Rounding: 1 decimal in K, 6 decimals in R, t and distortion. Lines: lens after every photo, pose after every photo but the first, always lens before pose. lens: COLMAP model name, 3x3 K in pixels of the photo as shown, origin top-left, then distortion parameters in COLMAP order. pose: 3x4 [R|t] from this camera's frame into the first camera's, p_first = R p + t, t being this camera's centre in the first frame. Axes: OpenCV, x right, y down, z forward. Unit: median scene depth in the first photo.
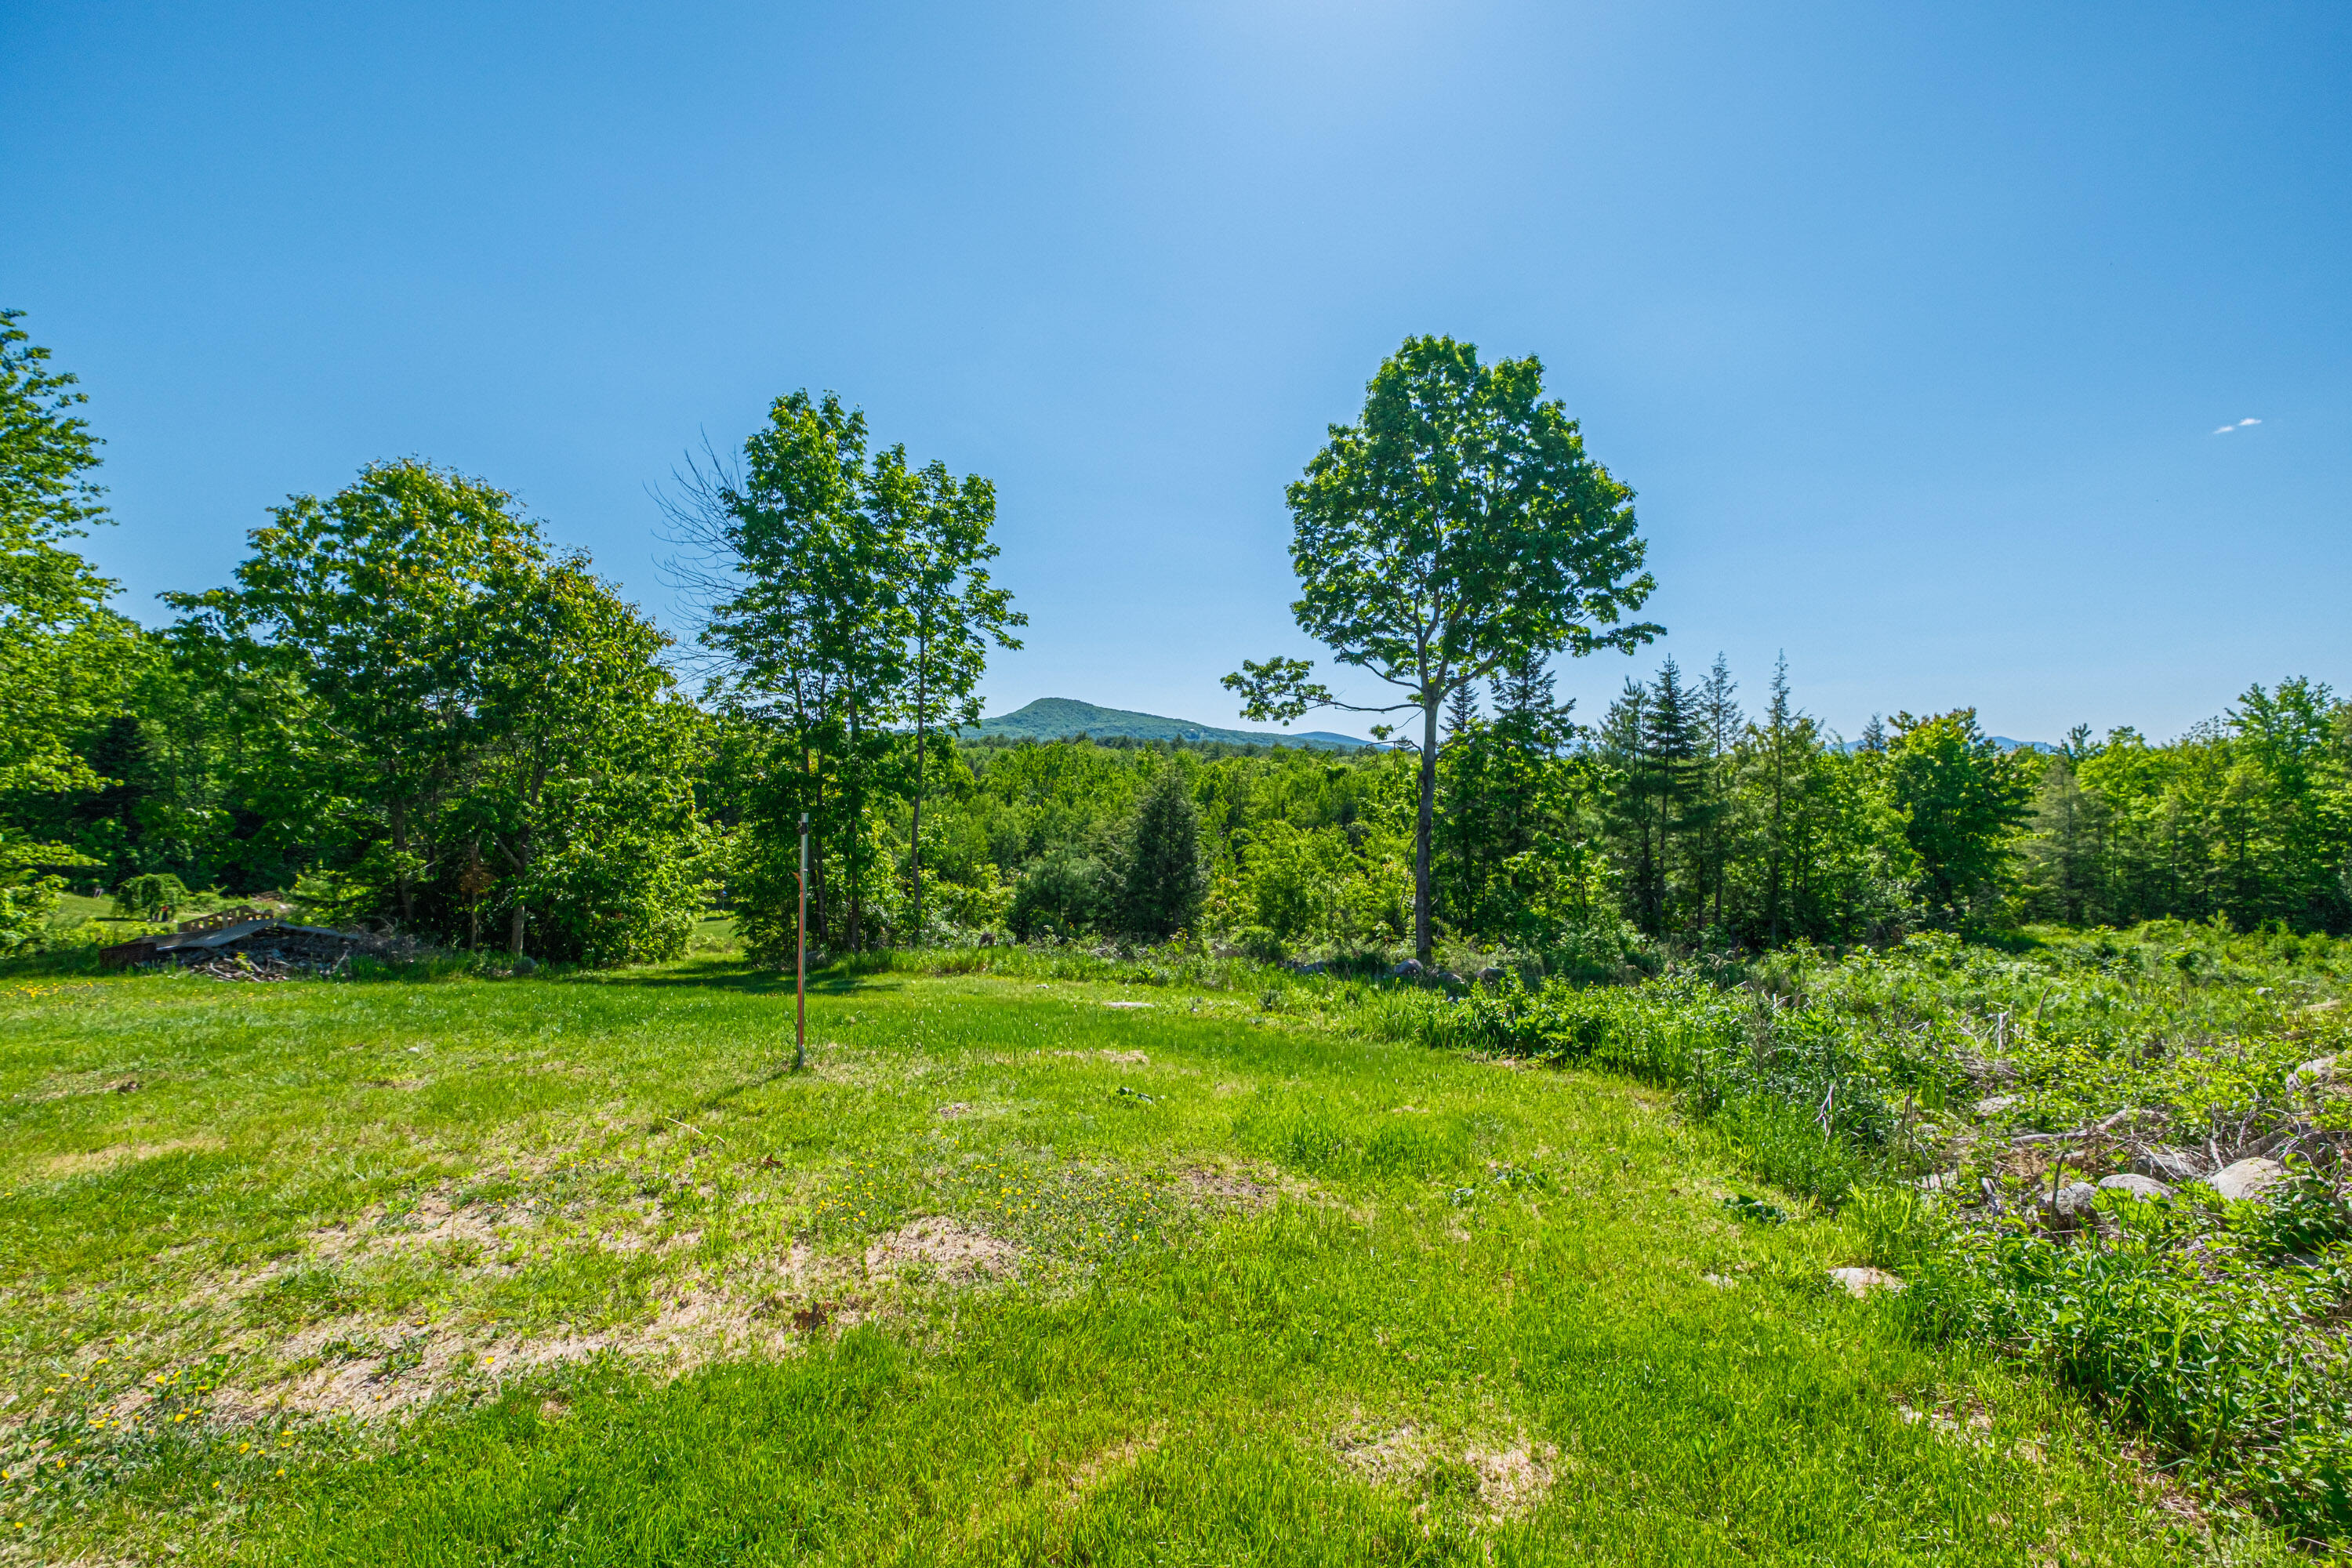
lens RADIAL K [[1035.1, 0, 1172.5], [0, 1035.1, 764.9], [0, 0, 1]] dist [0.005530, -0.000320]
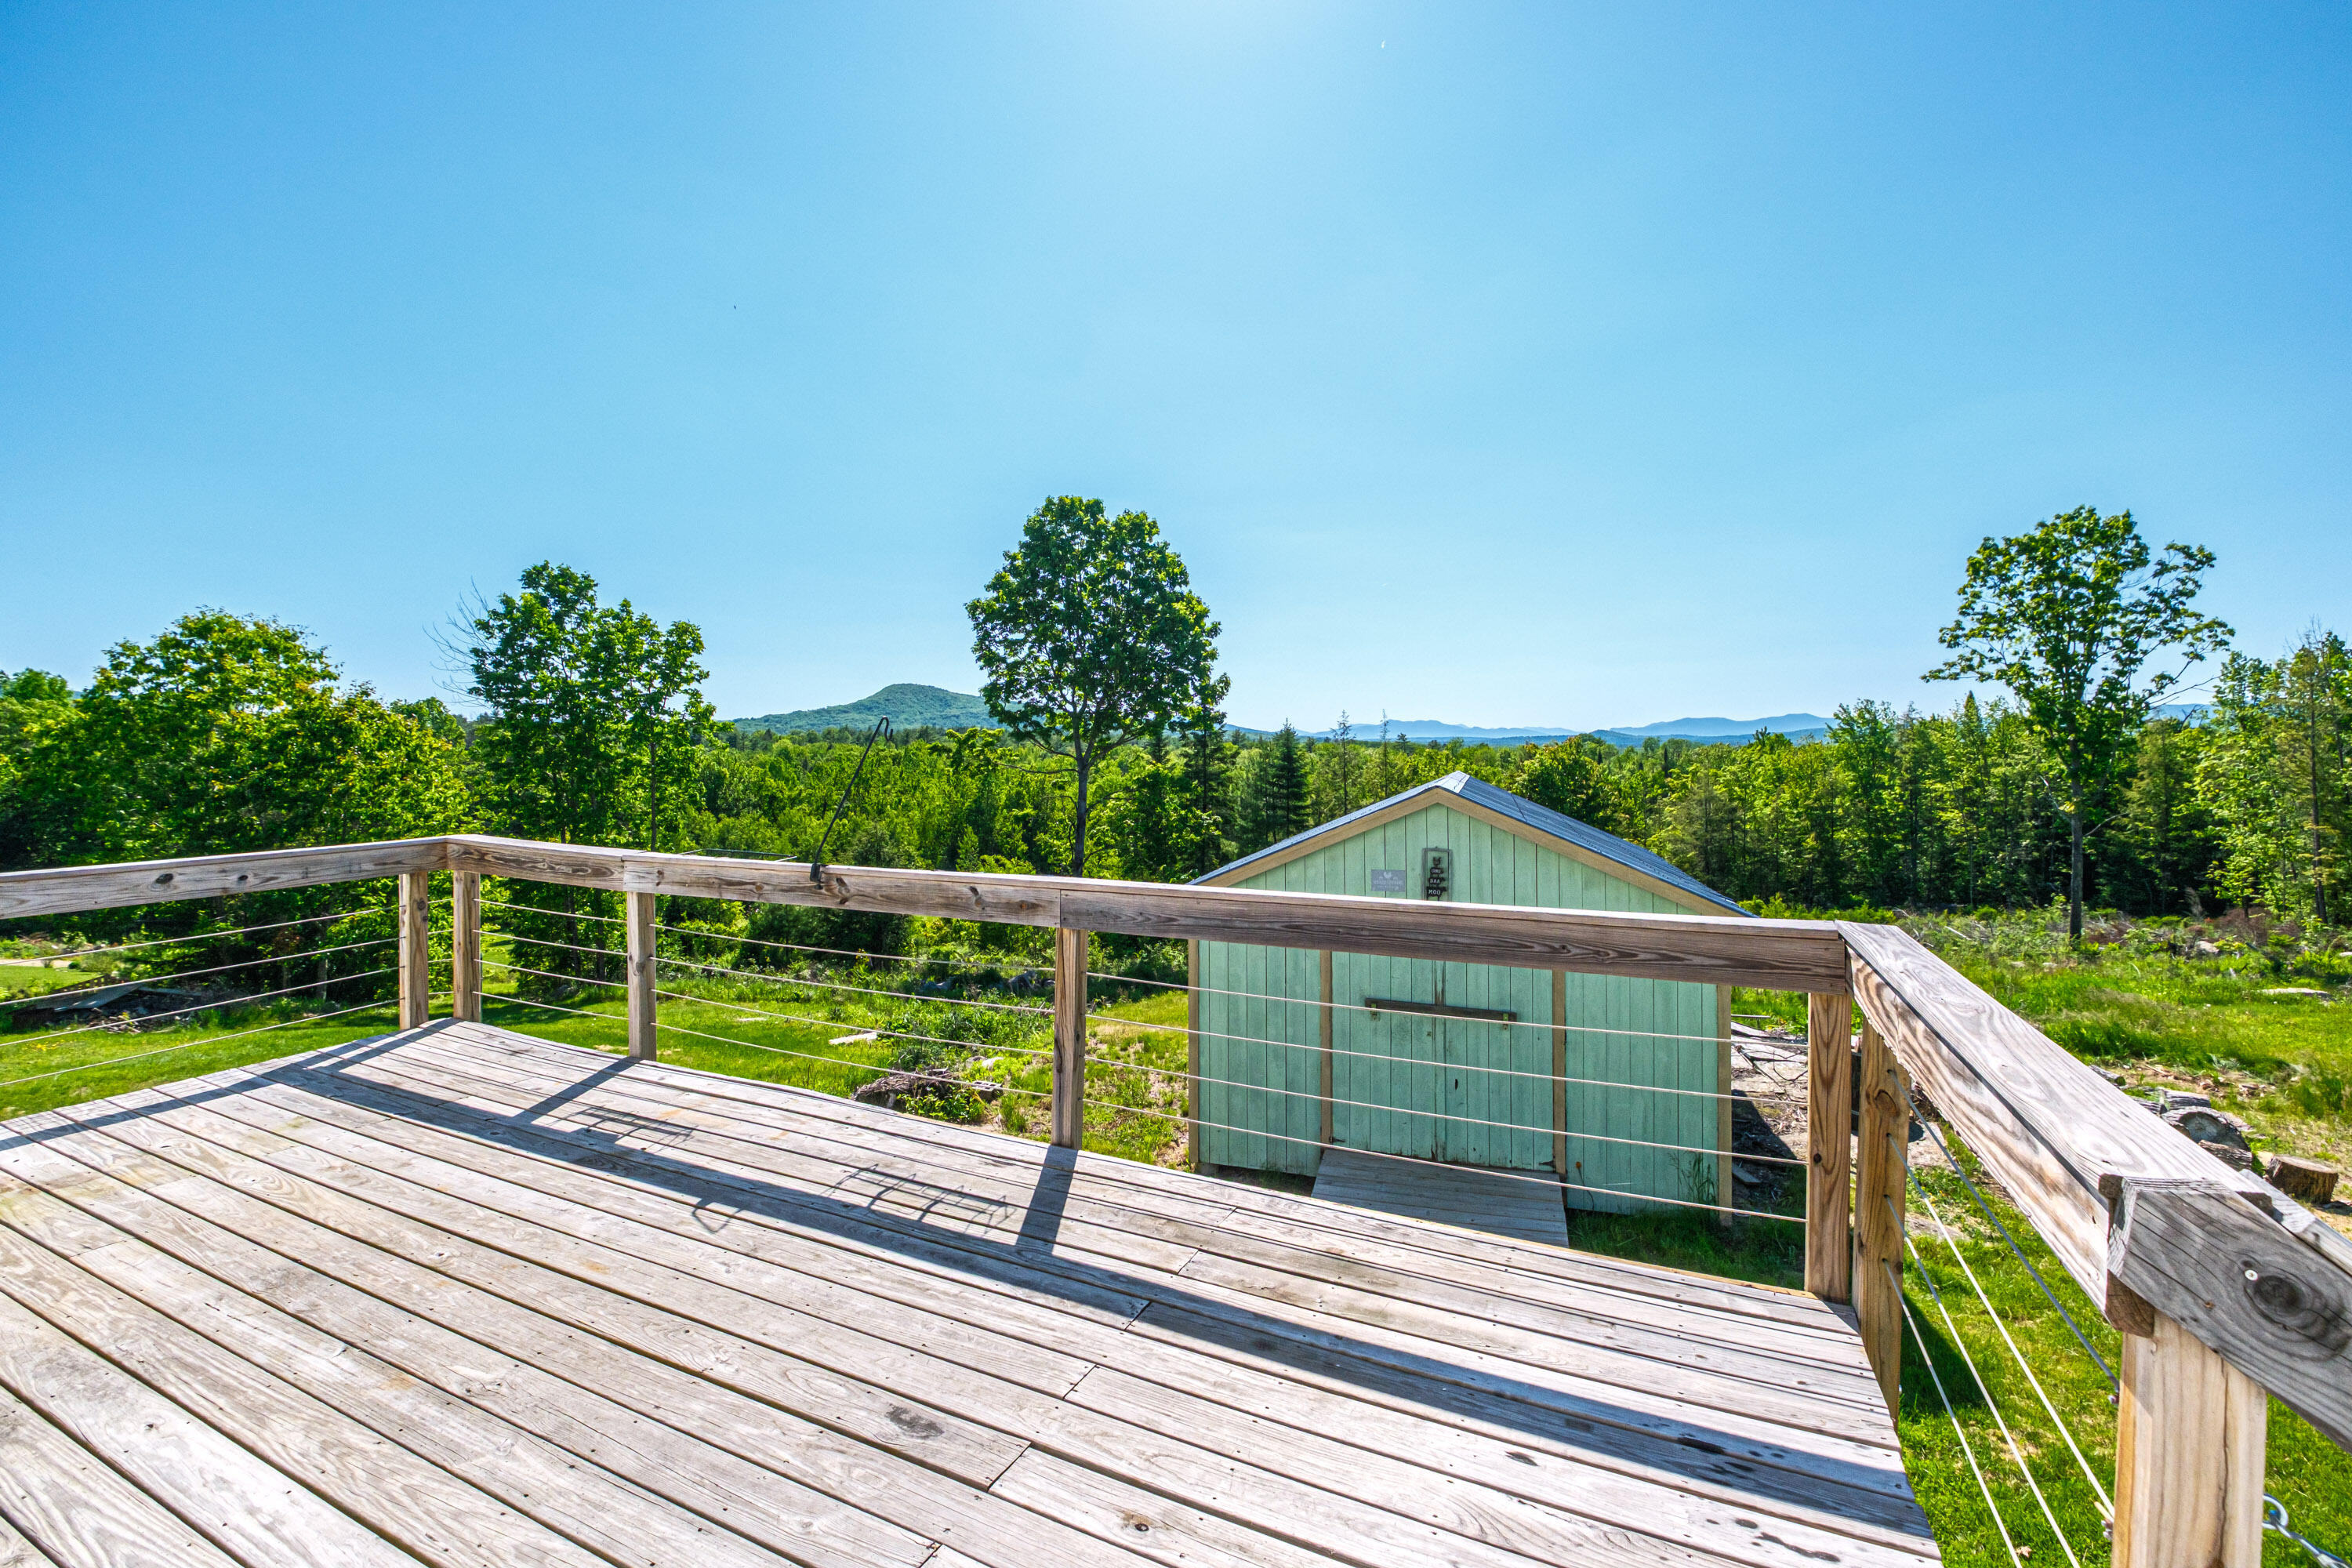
lens RADIAL K [[1039.8, 0, 1166.3], [0, 1039.8, 747.6], [0, 0, 1]] dist [0.004388, -0.004443]
pose [[0.991880, -0.012897, 0.126523, 0.242278], [0.013147, 0.999913, -0.001138, -0.106148], [-0.126497, 0.002792, 0.991963, -0.396363]]
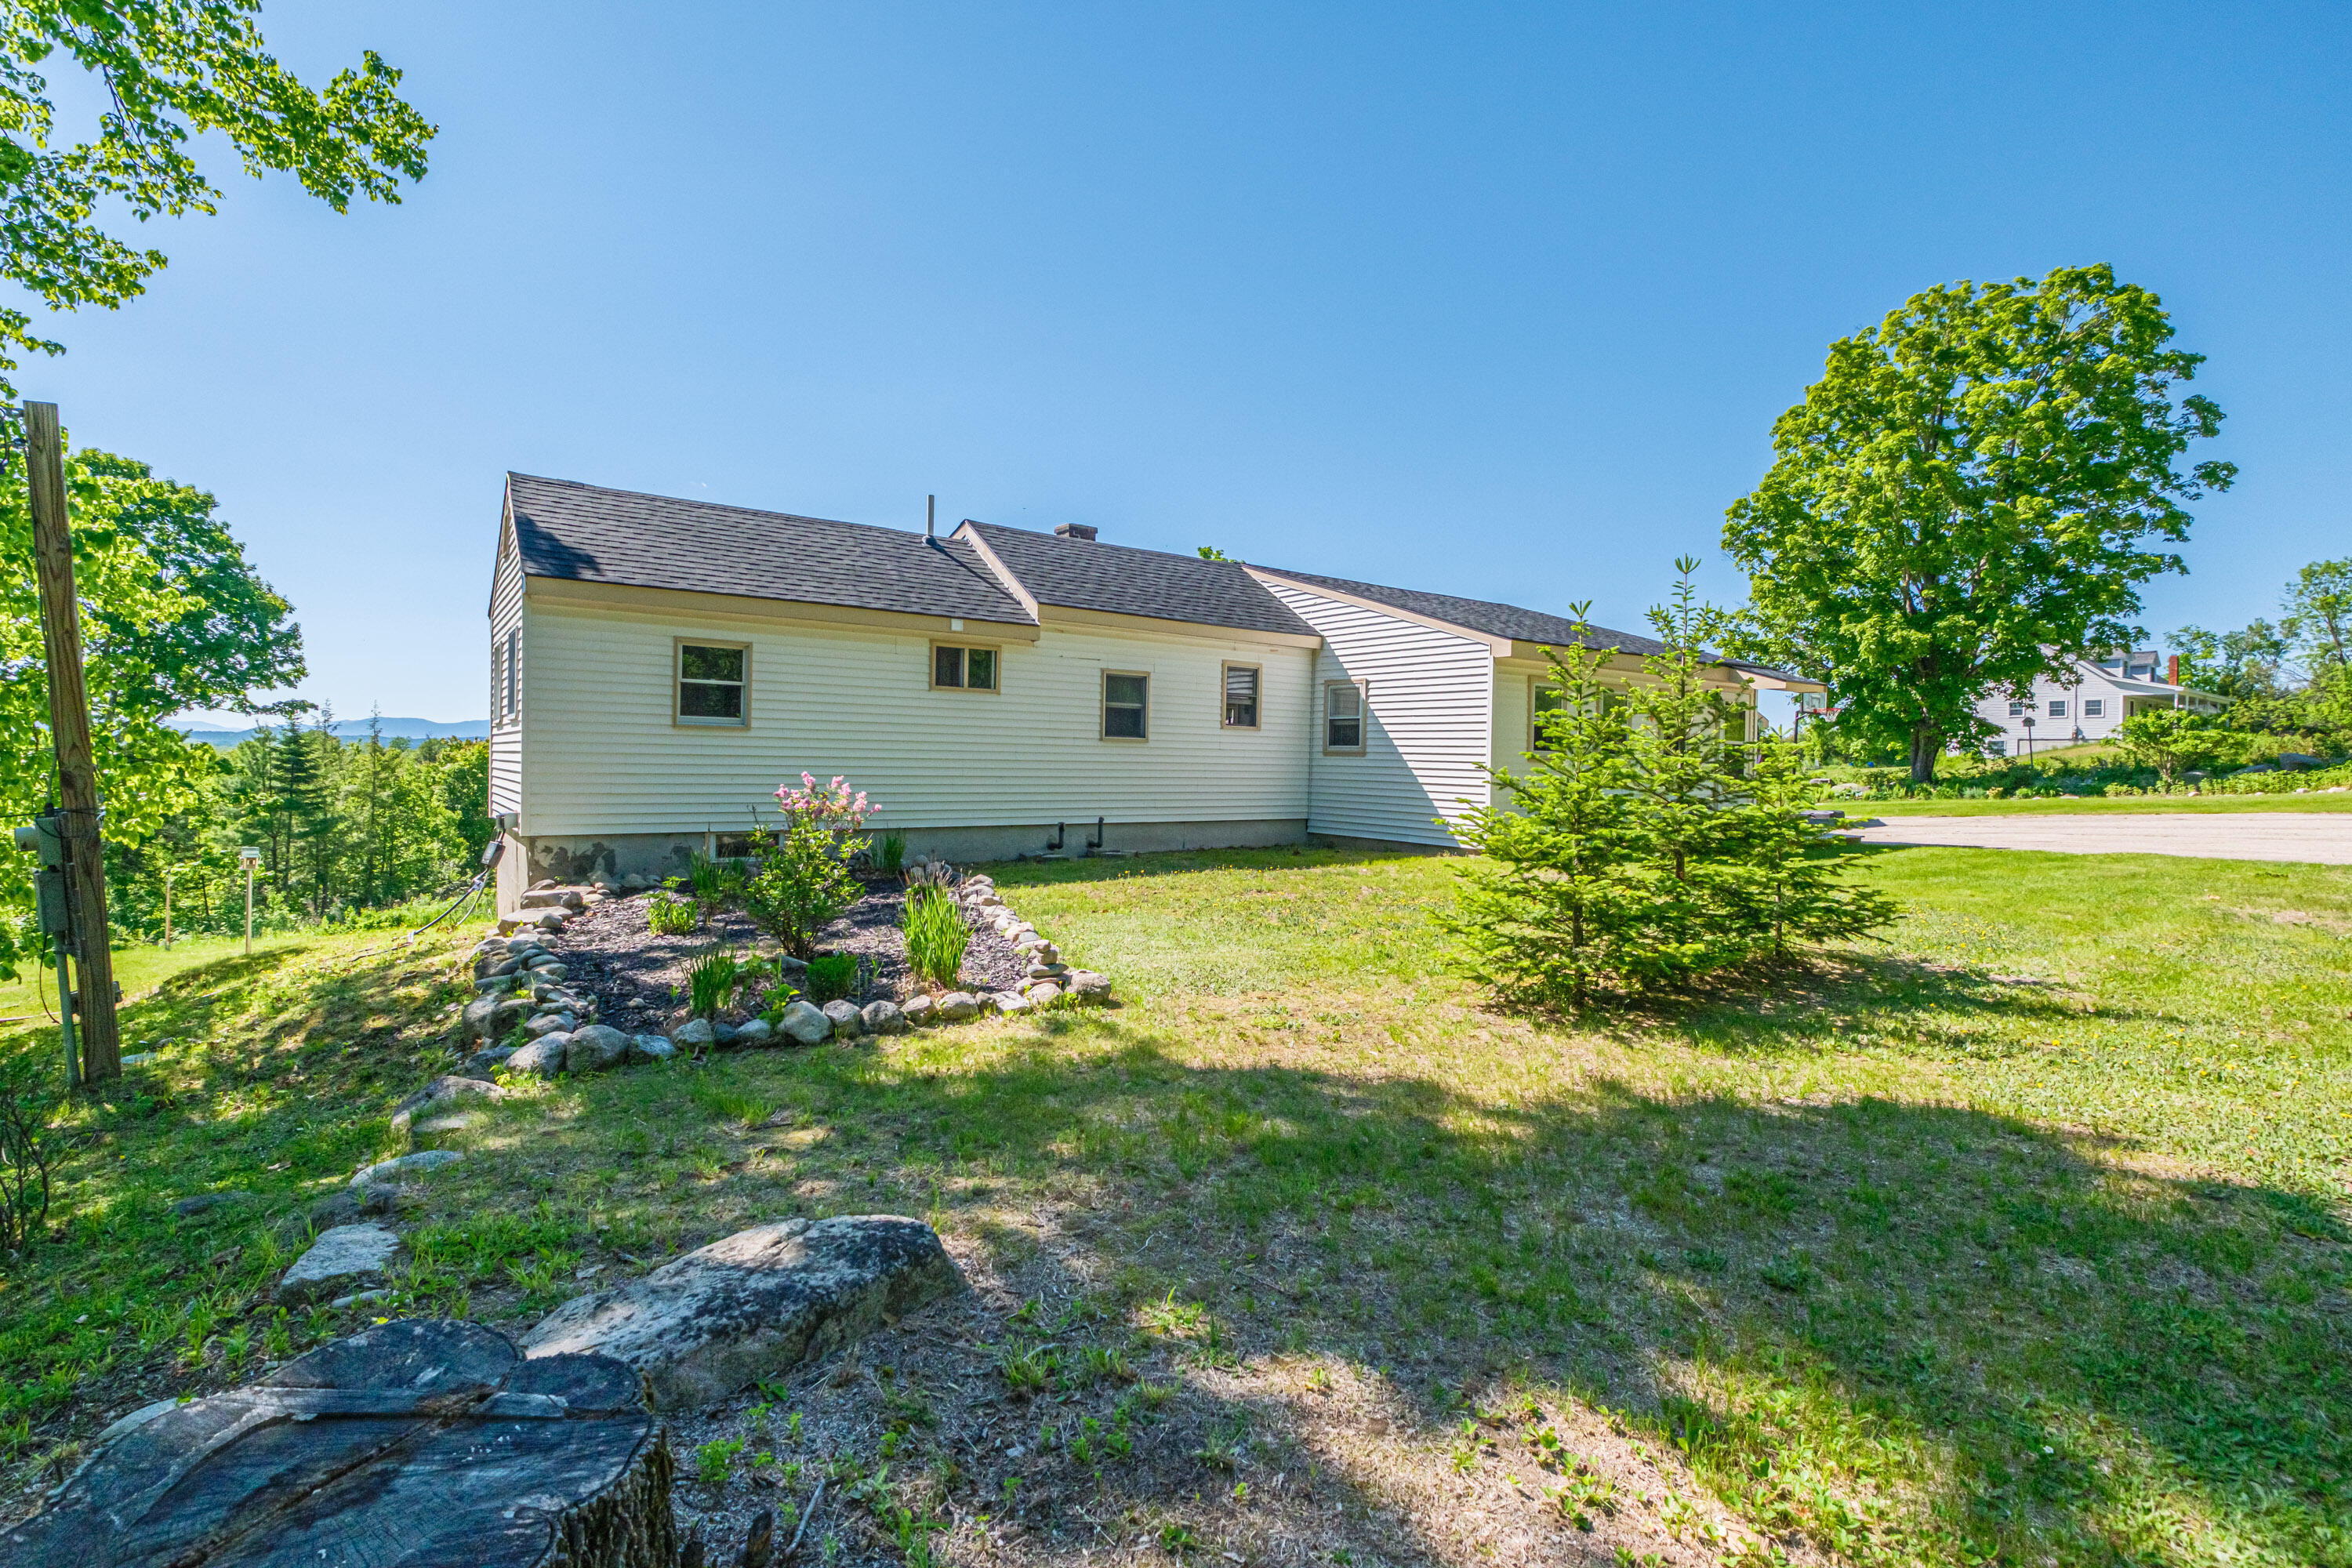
lens RADIAL K [[1039.8, 0, 1176.8], [0, 1039.8, 769.9], [0, 0, 1]] dist [0.004388, -0.004443]
pose [[0.318967, -0.005563, 0.947749, -0.618339], [-0.018173, 0.999763, 0.011985, -0.089007], [-0.947592, -0.021046, 0.318790, -0.723102]]
